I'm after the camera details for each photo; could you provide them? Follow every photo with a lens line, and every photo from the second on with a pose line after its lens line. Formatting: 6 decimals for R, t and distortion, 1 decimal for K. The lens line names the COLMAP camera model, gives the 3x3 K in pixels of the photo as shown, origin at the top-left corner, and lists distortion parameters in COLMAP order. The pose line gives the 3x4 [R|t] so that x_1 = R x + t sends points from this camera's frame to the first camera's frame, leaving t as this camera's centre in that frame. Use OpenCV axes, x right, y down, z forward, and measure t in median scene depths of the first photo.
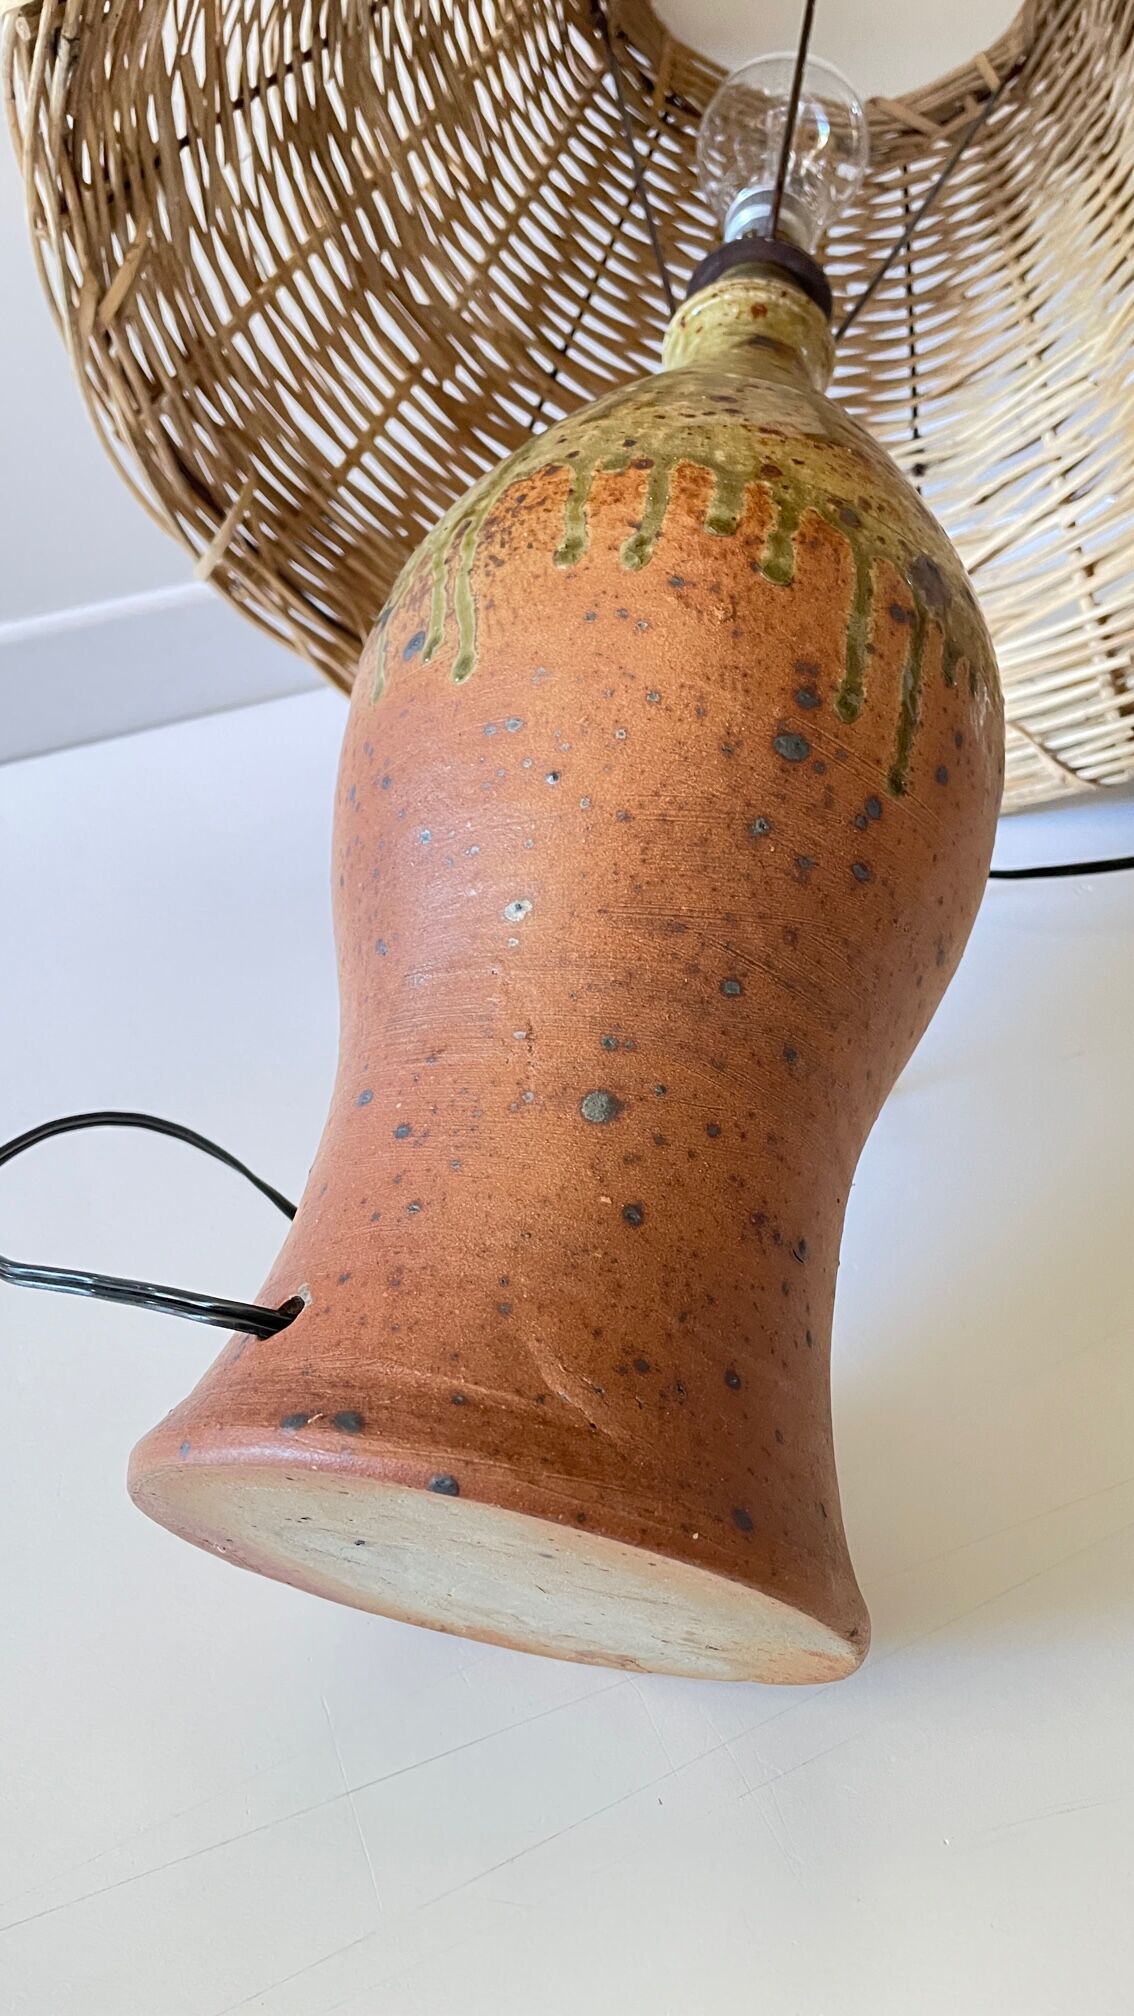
lens RADIAL K [[1534.6, 0, 551.8], [0, 1534.6, 997.8], [0, 0, 1]] dist [0.081533, -0.111211]
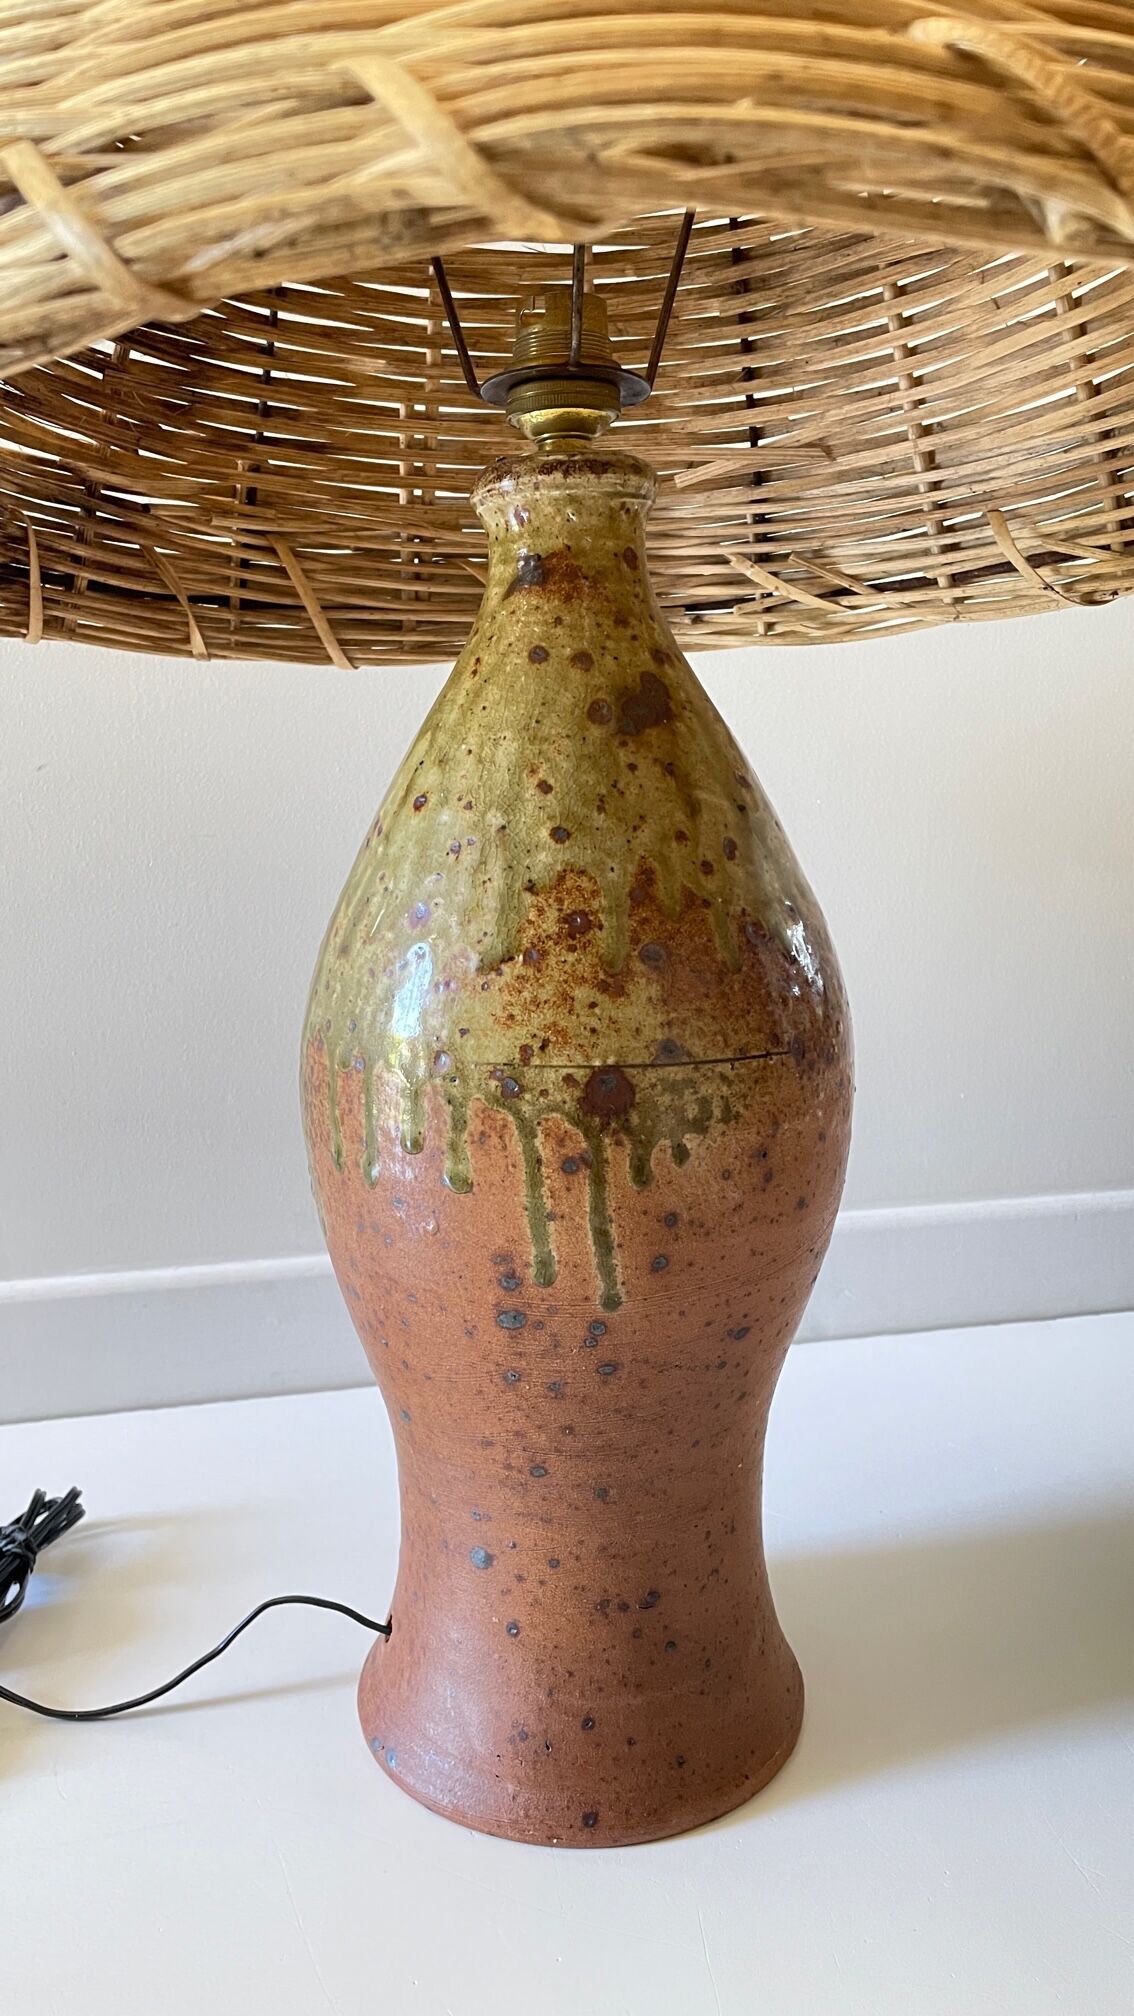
lens RADIAL K [[1534.6, 0, 558.6], [0, 1534.6, 1020.0], [0, 0, 1]] dist [0.081533, -0.111211]
pose [[0.795979, -0.112617, -0.594756, 0.918140], [0.451764, 0.764489, 0.459853, -0.869674], [0.402897, -0.634723, 0.659394, 0.298654]]
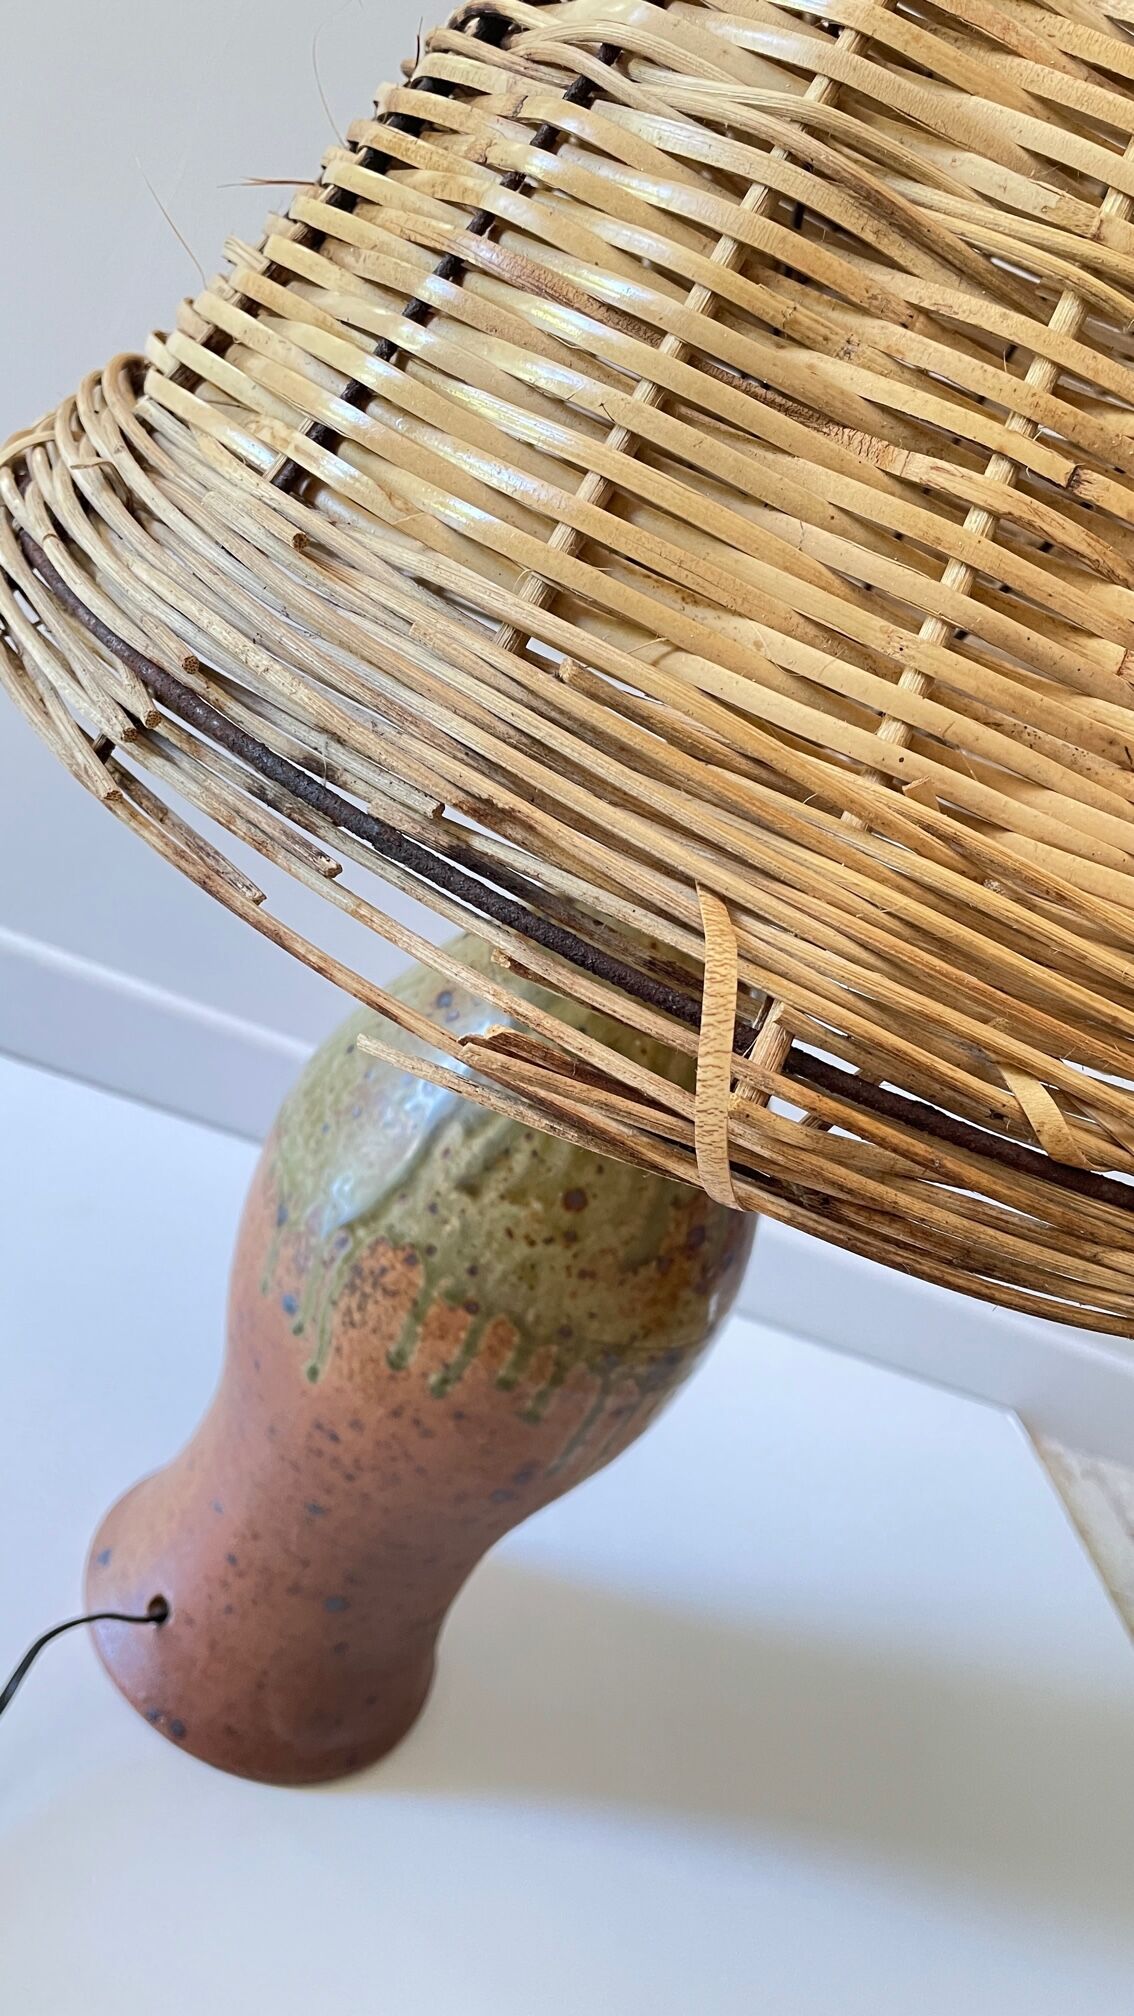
lens RADIAL K [[1534.6, 0, 578.3], [0, 1534.6, 1000.5], [0, 0, 1]] dist [0.081533, -0.111211]
pose [[0.961701, 0.248414, 0.115855, -0.070872], [-0.234782, 0.528421, 0.815873, -1.594779], [0.141454, -0.811826, 0.566506, 0.495658]]
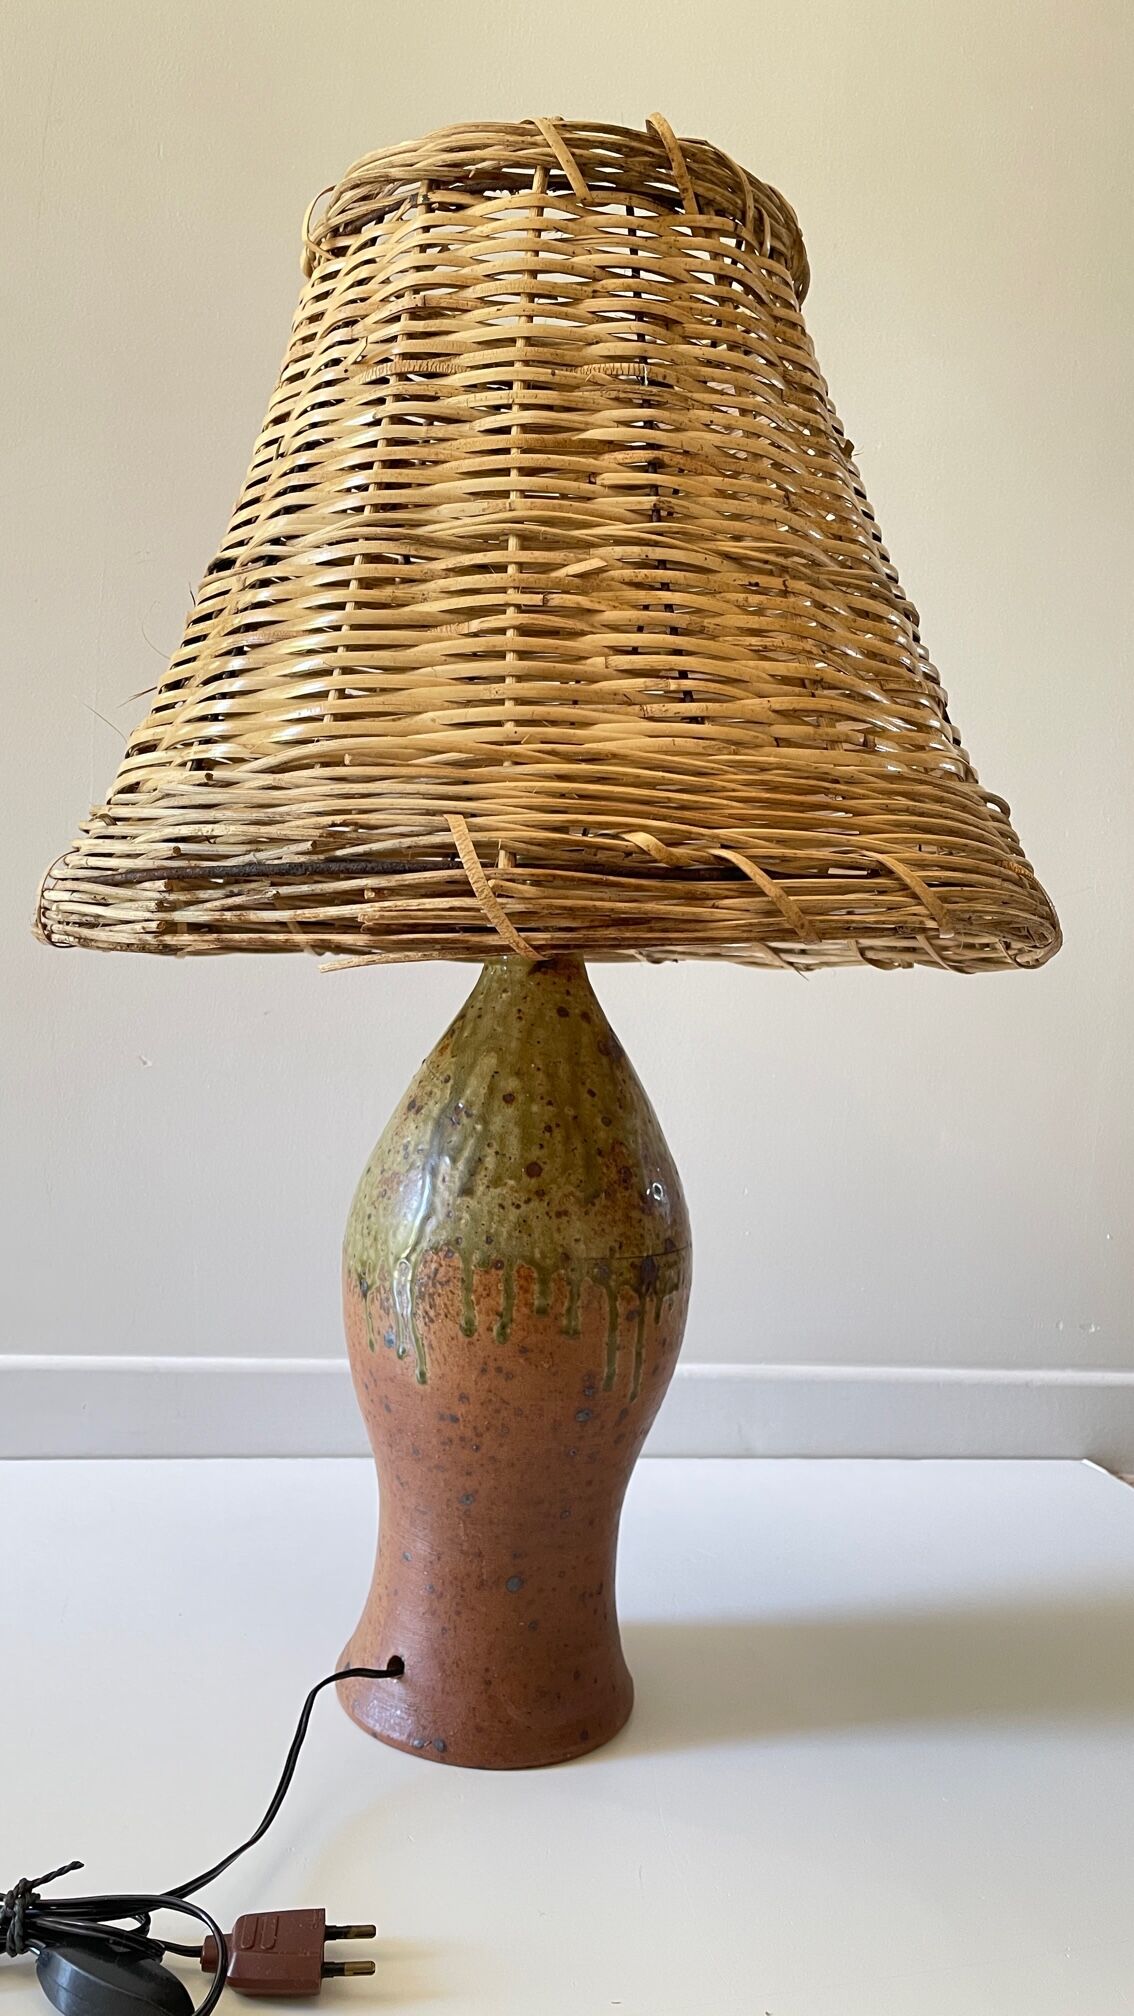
lens RADIAL K [[1534.6, 0, 562.8], [0, 1534.6, 1002.7], [0, 0, 1]] dist [0.081533, -0.111211]
pose [[0.988018, -0.134479, 0.075733, 0.037922], [0.068781, 0.822931, 0.563963, -1.722849], [-0.138164, -0.551996, 0.822320, -0.416490]]
